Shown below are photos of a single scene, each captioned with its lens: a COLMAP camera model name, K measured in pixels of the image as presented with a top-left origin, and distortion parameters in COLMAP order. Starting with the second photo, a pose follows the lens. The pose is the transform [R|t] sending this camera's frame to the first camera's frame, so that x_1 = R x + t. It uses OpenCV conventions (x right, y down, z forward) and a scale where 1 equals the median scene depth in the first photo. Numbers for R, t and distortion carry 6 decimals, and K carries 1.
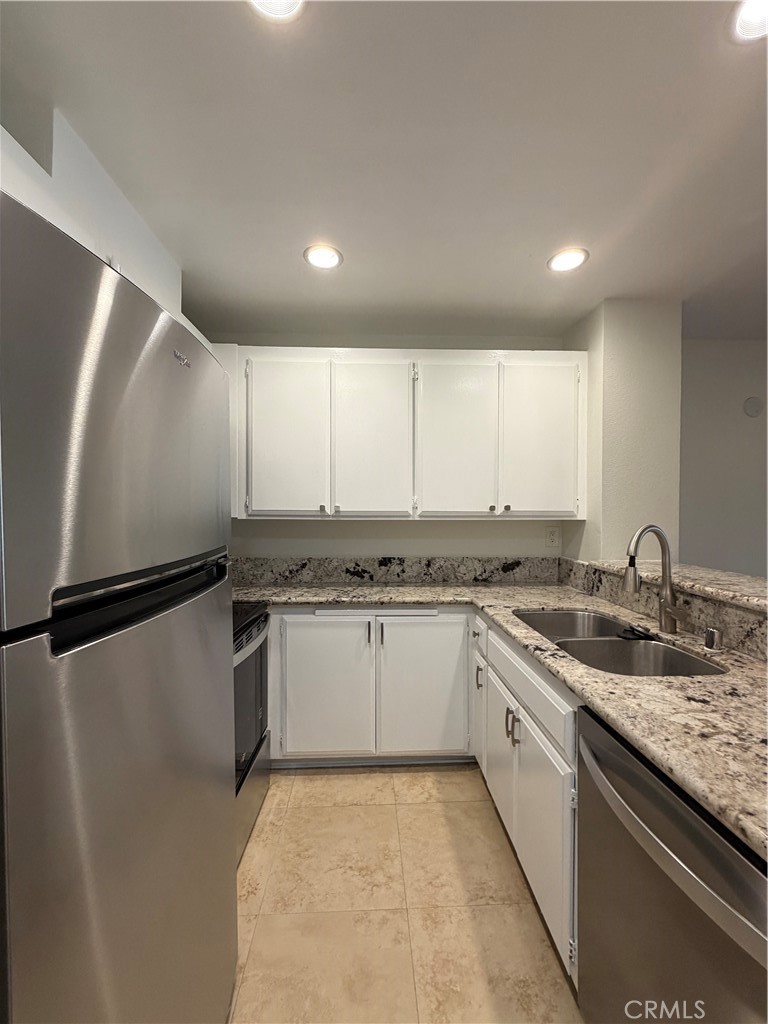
lens RADIAL K [[408.2, 0, 382.7], [0, 408.2, 511.7], [0, 0, 1]] dist [0.000129, 0.000328]
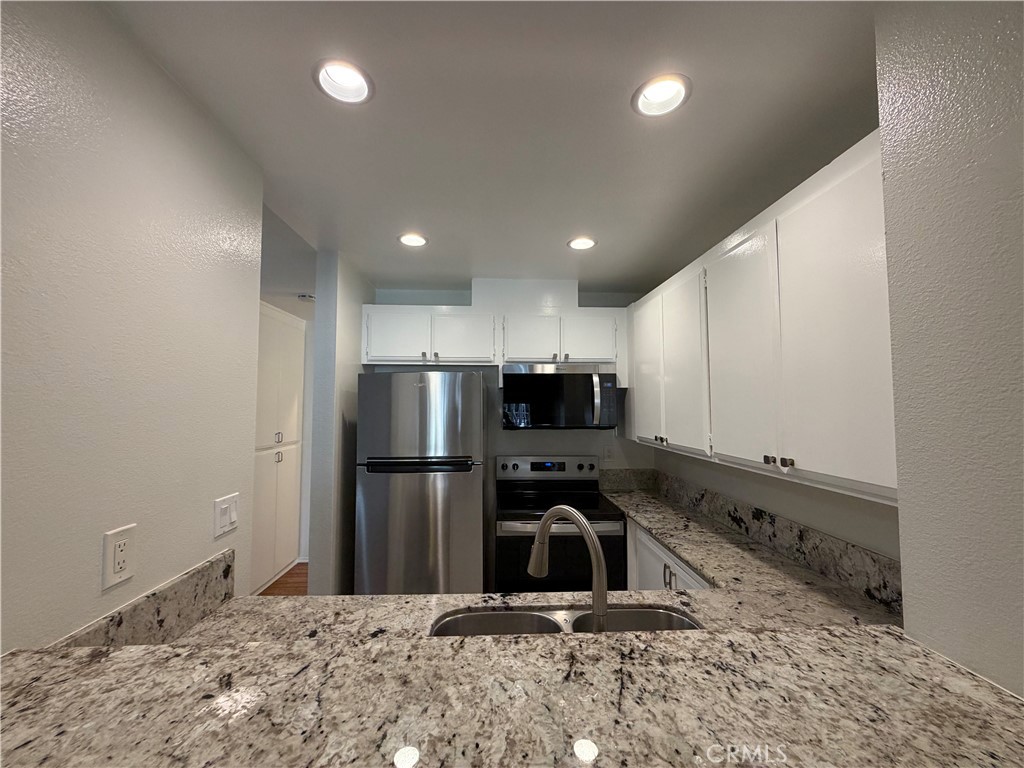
lens RADIAL K [[408.2, 0, 511.4], [0, 408.2, 383.9], [0, 0, 1]] dist [0.000129, 0.000328]
pose [[0.021417, -0.055795, -0.998213, 0.873888], [-0.006933, 0.998409, -0.055955, -0.085544], [0.999747, 0.008119, 0.020996, 0.592478]]
